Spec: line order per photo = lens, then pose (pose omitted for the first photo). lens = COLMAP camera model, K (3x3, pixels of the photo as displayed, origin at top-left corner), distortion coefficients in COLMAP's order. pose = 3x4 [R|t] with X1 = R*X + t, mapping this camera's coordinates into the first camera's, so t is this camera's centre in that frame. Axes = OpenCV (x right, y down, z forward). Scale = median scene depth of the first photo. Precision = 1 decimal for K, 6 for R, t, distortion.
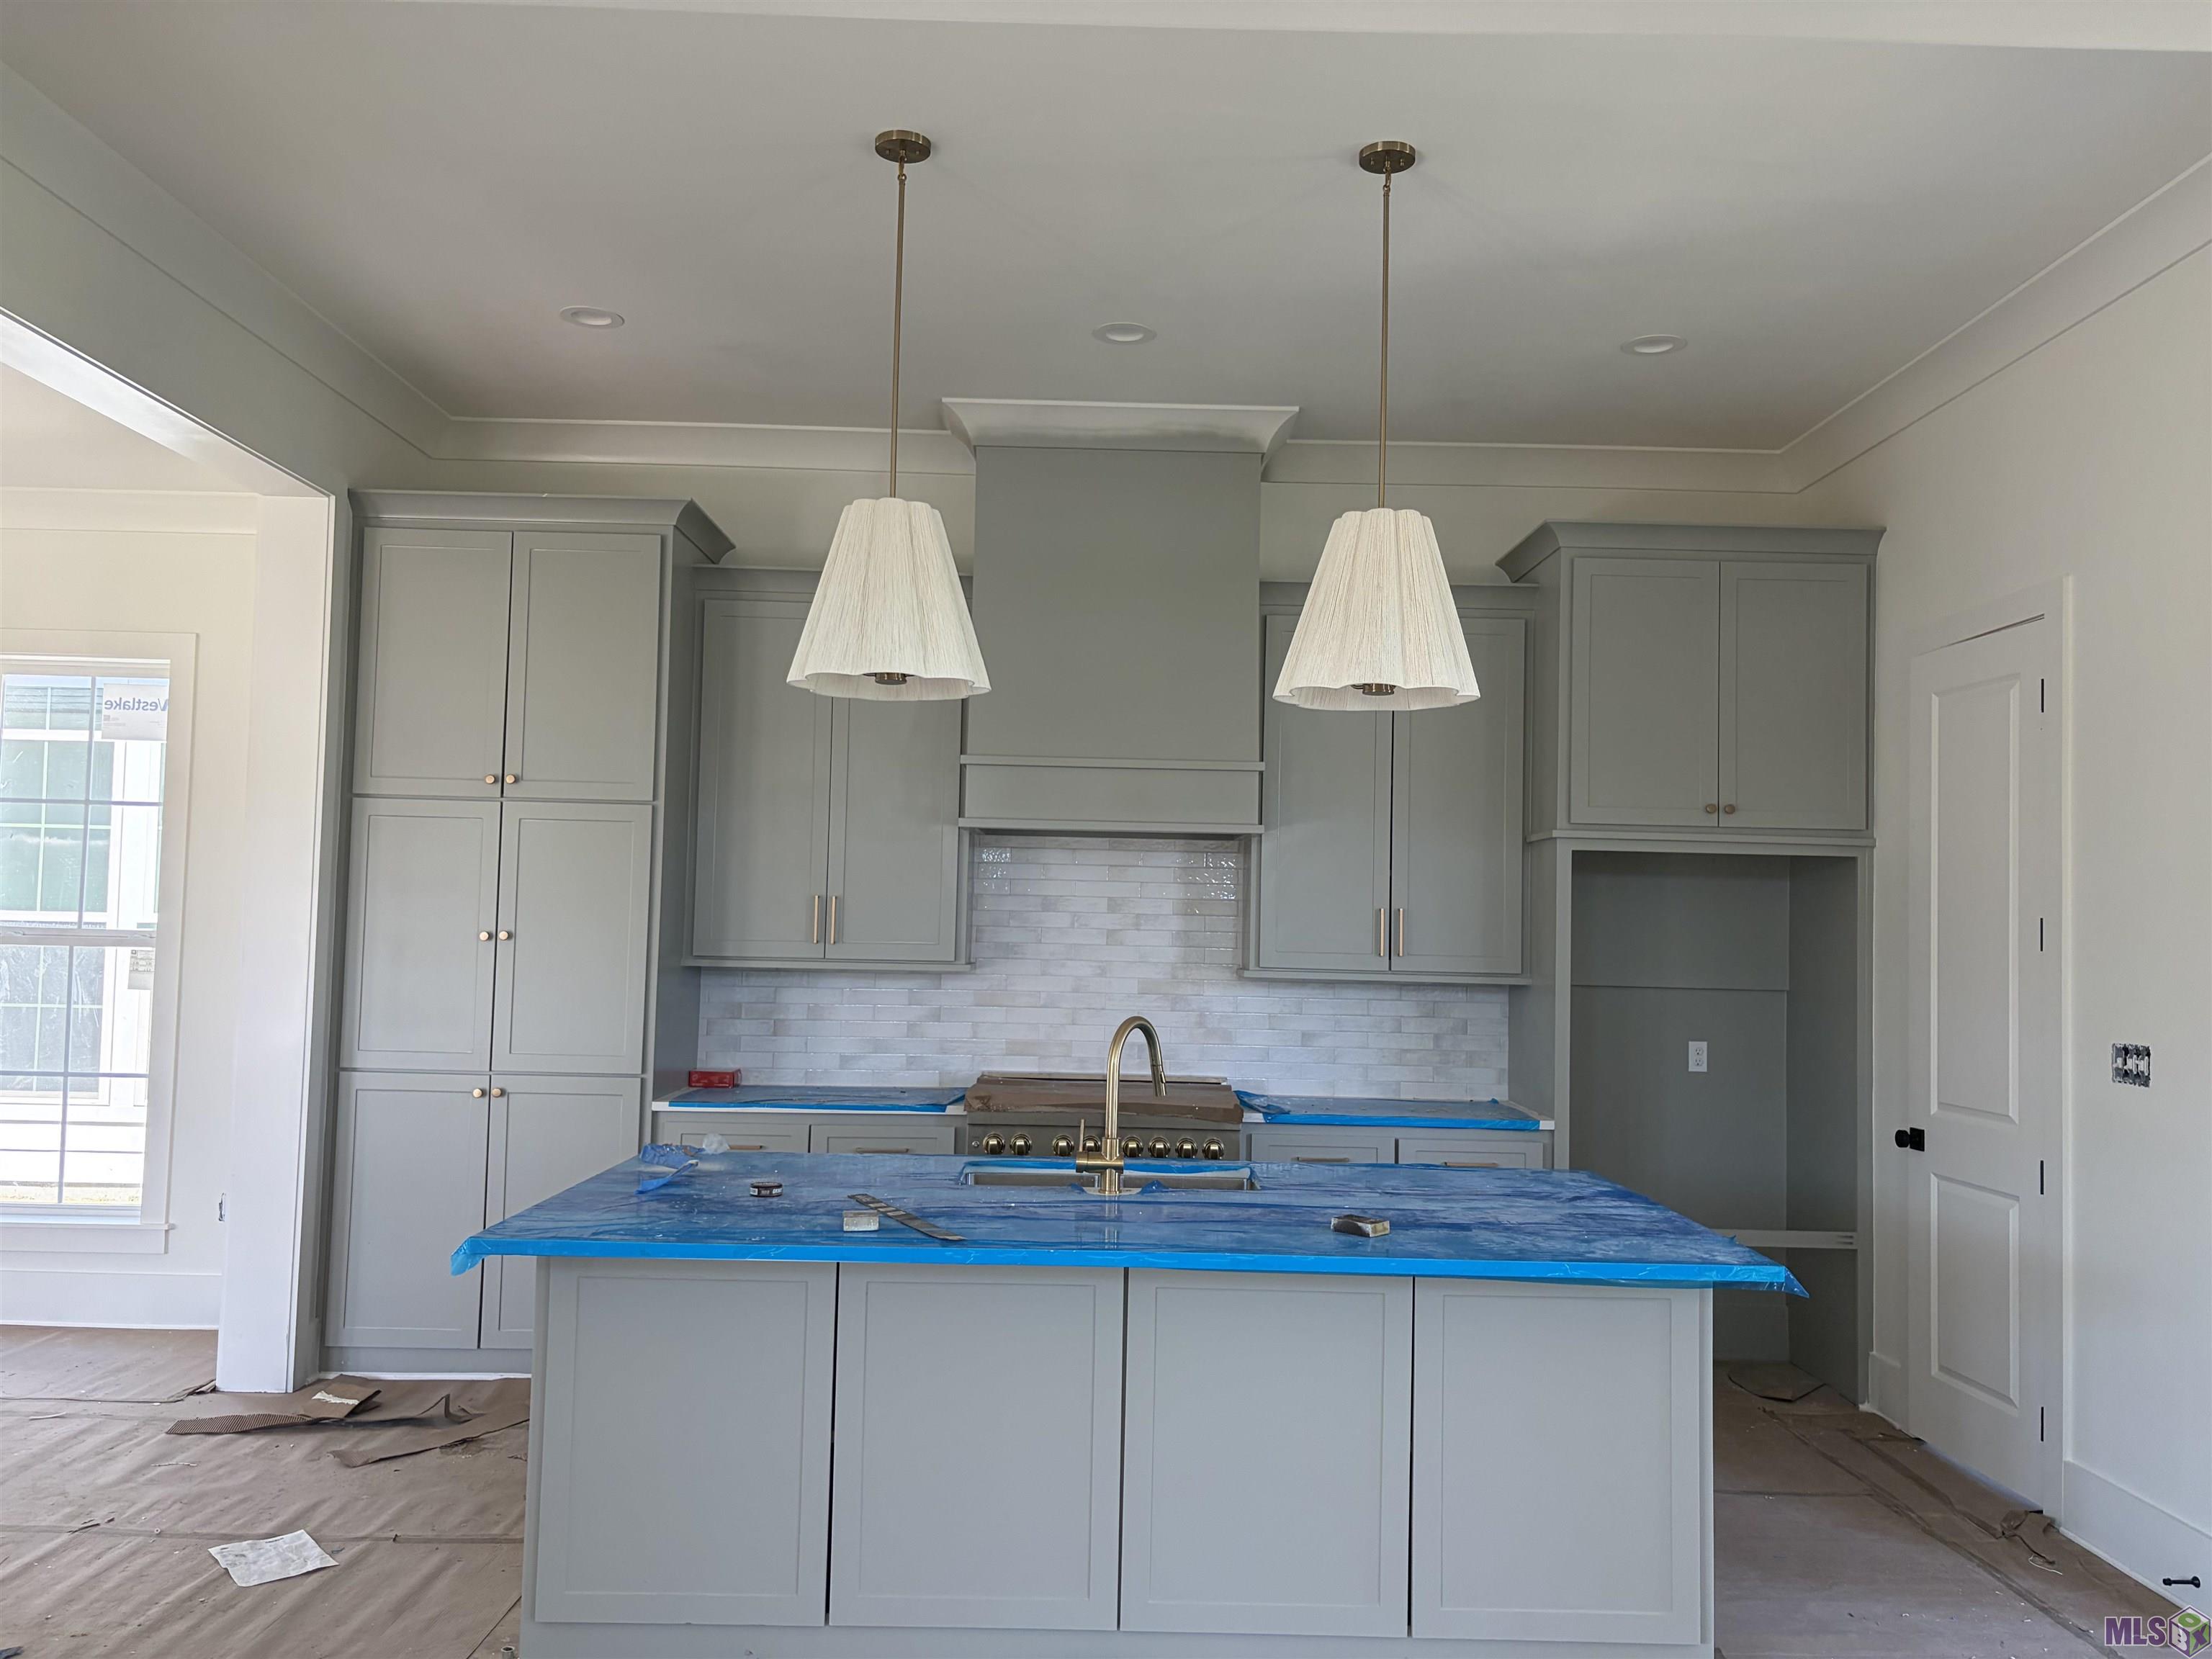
lens RADIAL K [[1699.2, 0, 1104.7], [0, 1699.2, 836.8], [0, 0, 1]] dist [0.045655, -0.045355]
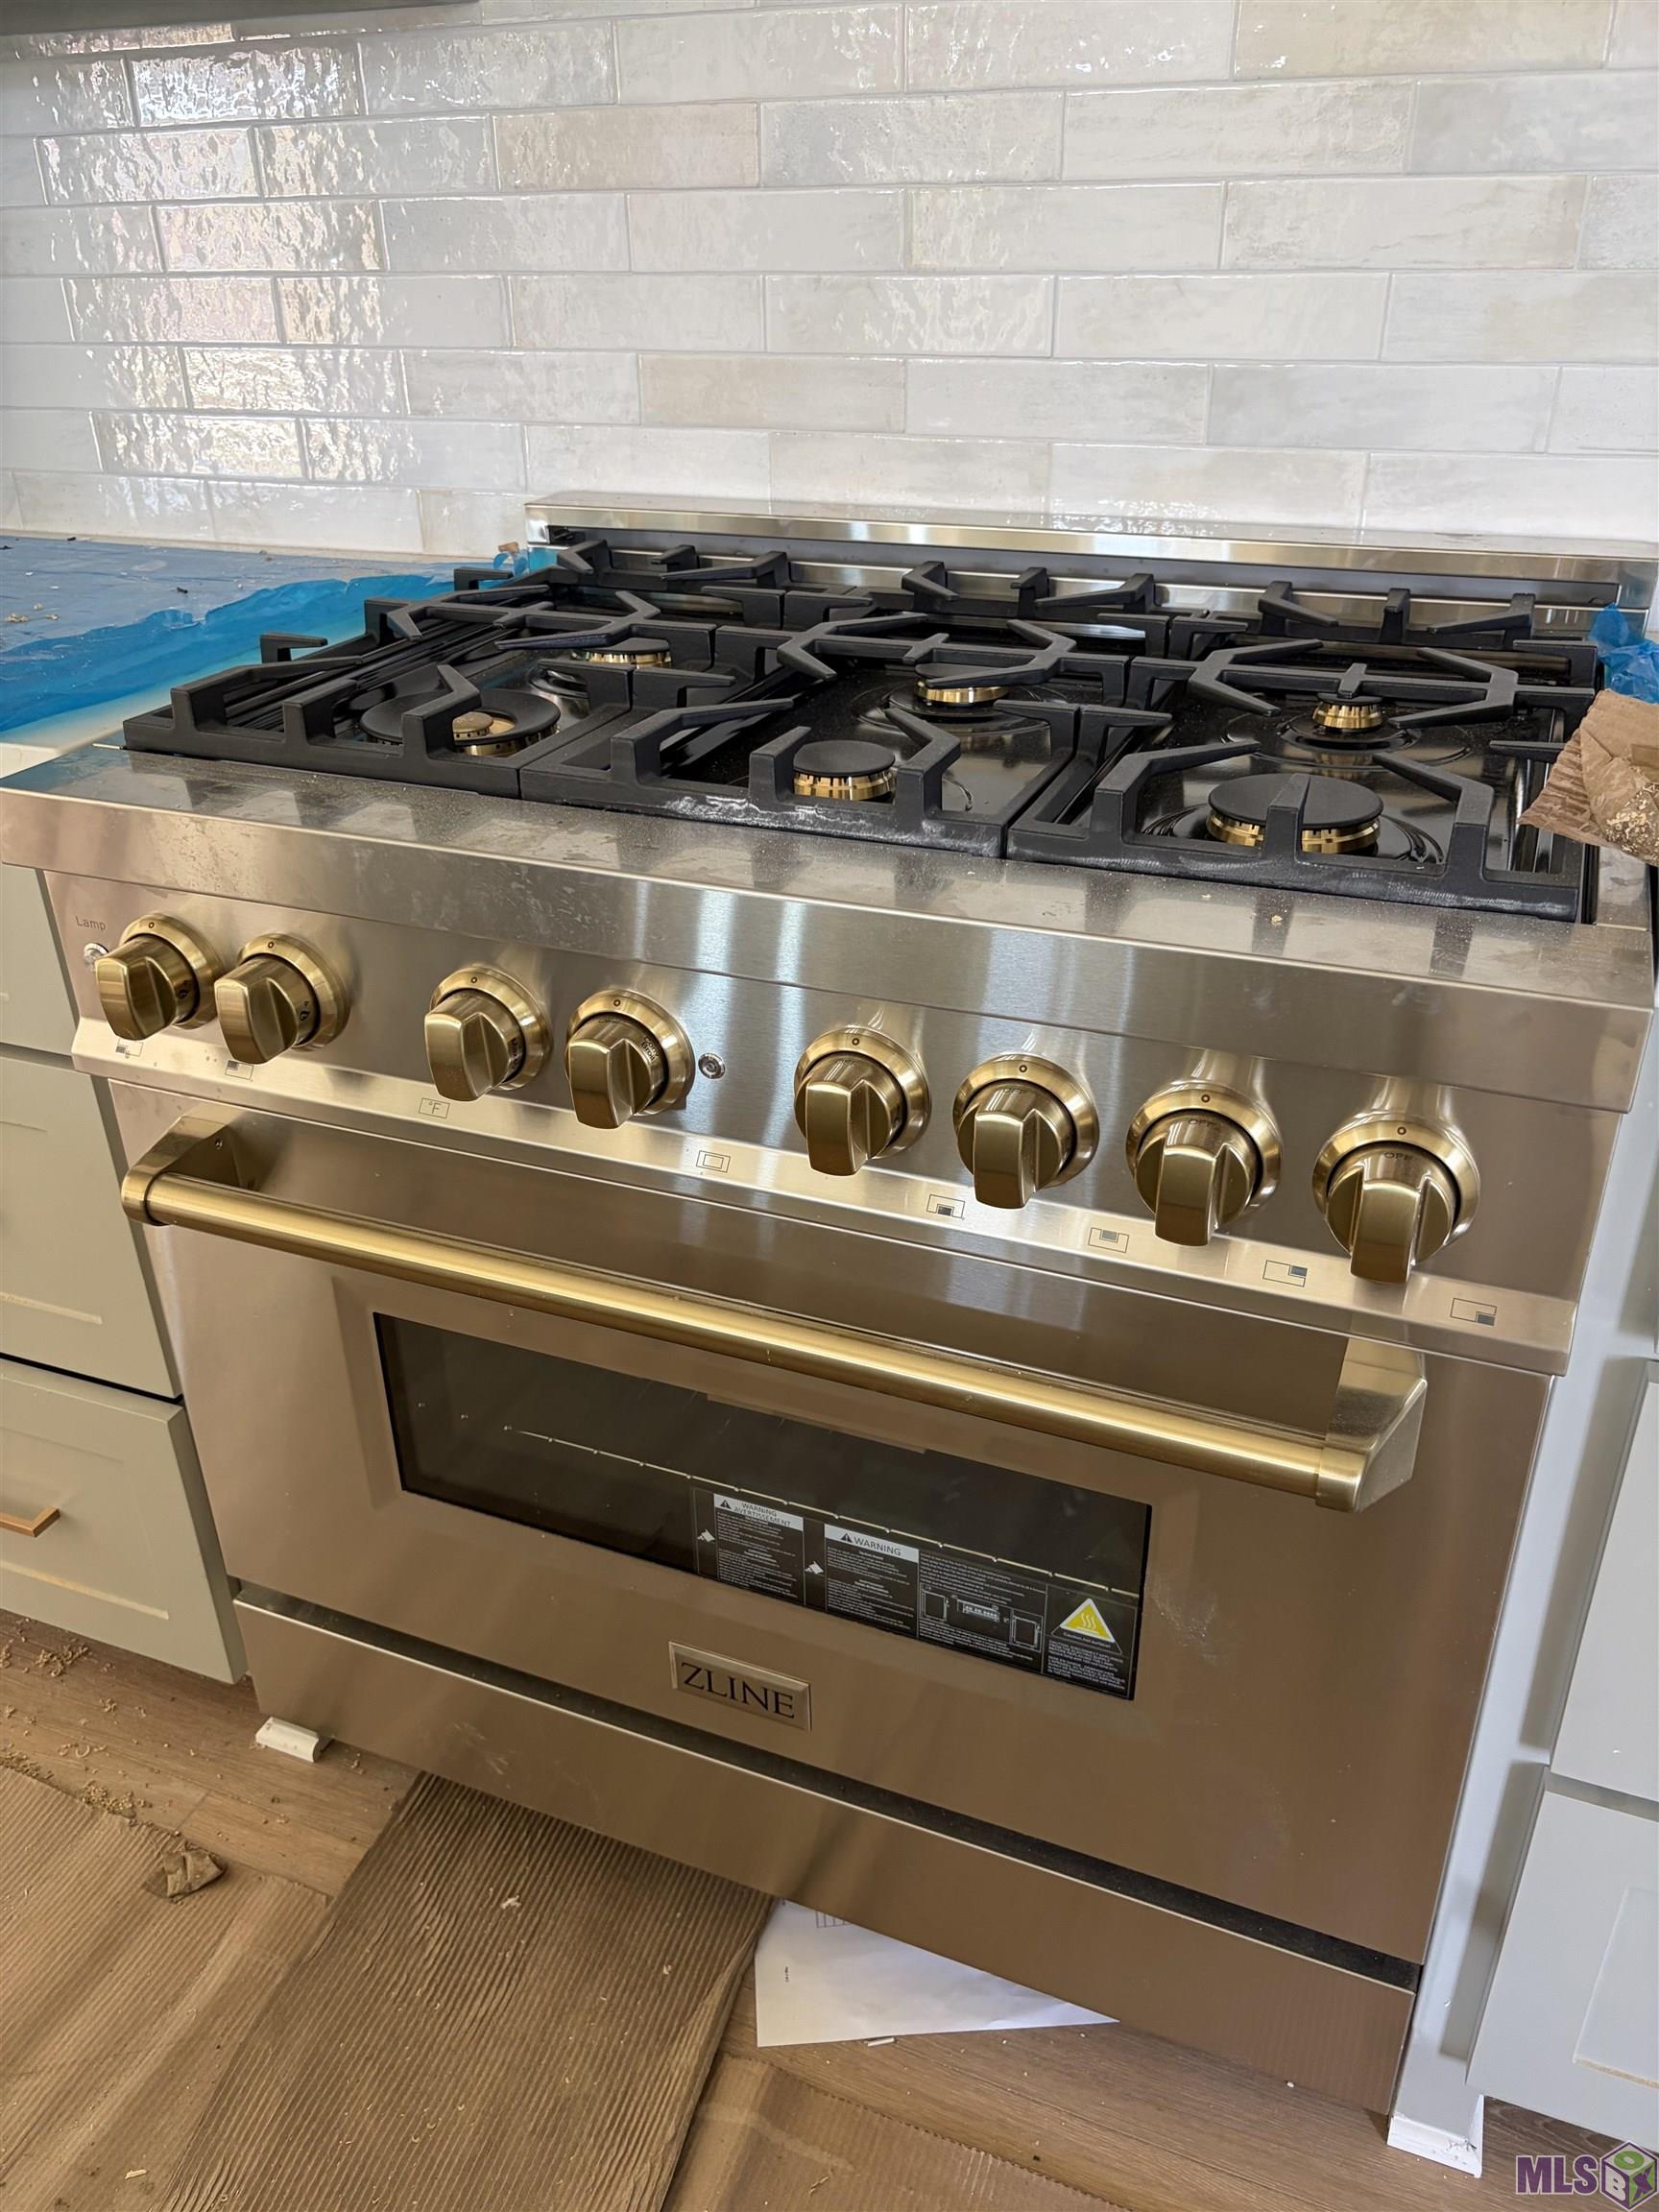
lens RADIAL K [[1699.2, 0, 828.7], [0, 1699.2, 1106.1], [0, 0, 1]] dist [0.045655, -0.045355]
pose [[0.920085, 0.148644, -0.362420, 0.064682], [0.056655, 0.864980, 0.498597, 0.093478], [0.387600, -0.479285, 0.787434, 0.778688]]
